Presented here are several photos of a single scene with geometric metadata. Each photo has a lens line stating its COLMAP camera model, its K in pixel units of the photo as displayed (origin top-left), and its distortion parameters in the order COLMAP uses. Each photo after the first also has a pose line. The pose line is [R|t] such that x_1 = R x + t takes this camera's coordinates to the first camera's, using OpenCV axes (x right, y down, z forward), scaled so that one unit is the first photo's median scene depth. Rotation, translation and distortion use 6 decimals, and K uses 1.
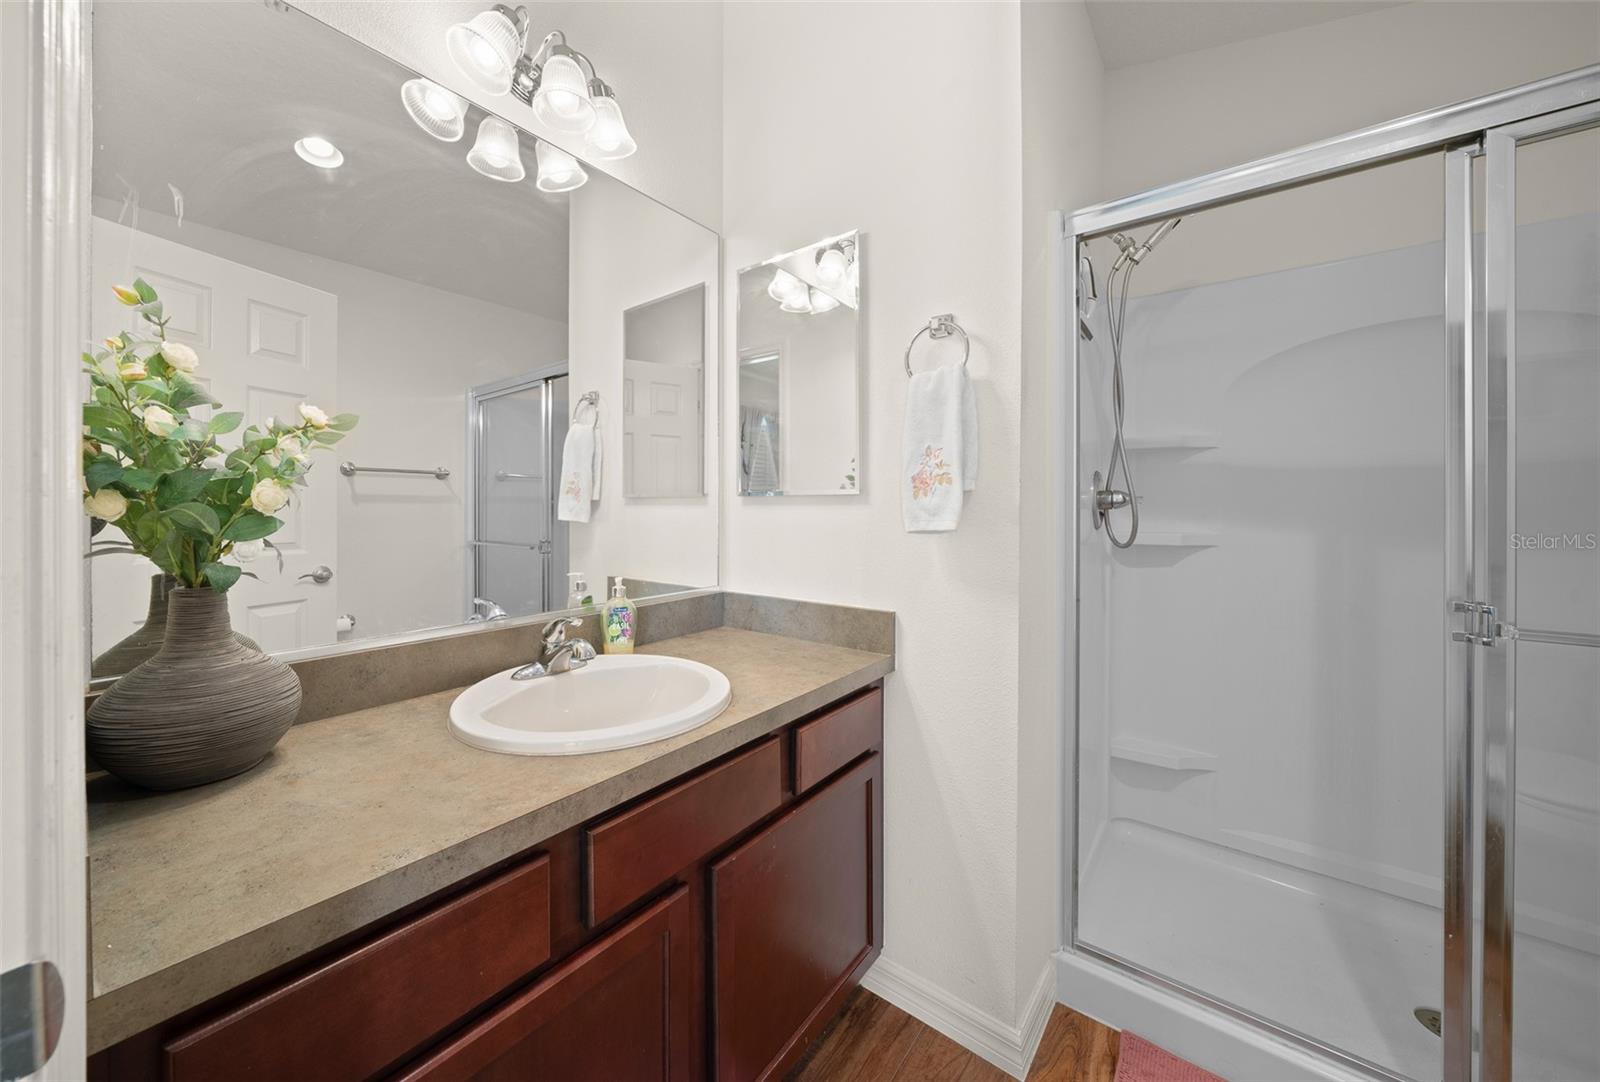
lens RADIAL K [[576.2, 0, 795.8], [0, 576.2, 518.8], [0, 0, 1]] dist [-0.000040, -0.000090]
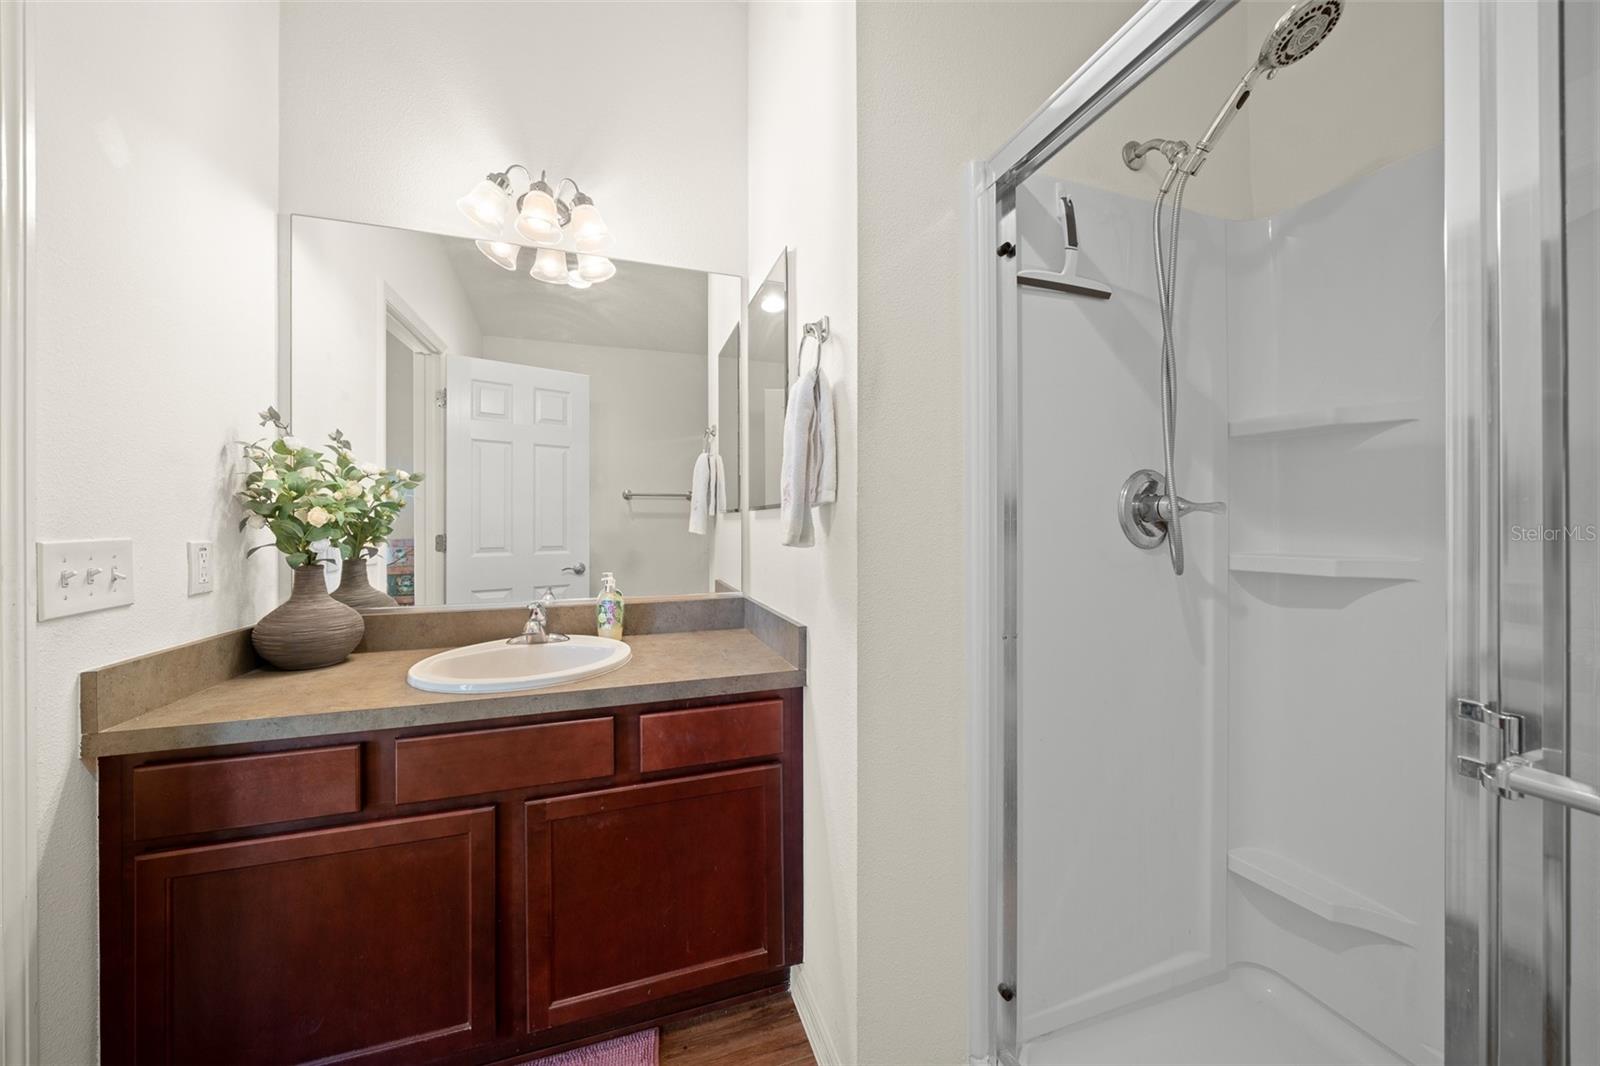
lens RADIAL K [[562.2, 0, 791.9], [0, 562.2, 530.0], [0, 0, 1]] dist [-0.004193, 0.000100]
pose [[0.835896, 0.003235, -0.548879, 0.717103], [-0.005620, 0.999981, -0.002665, 0.000218], [0.548859, 0.005312, 0.835898, 0.193689]]
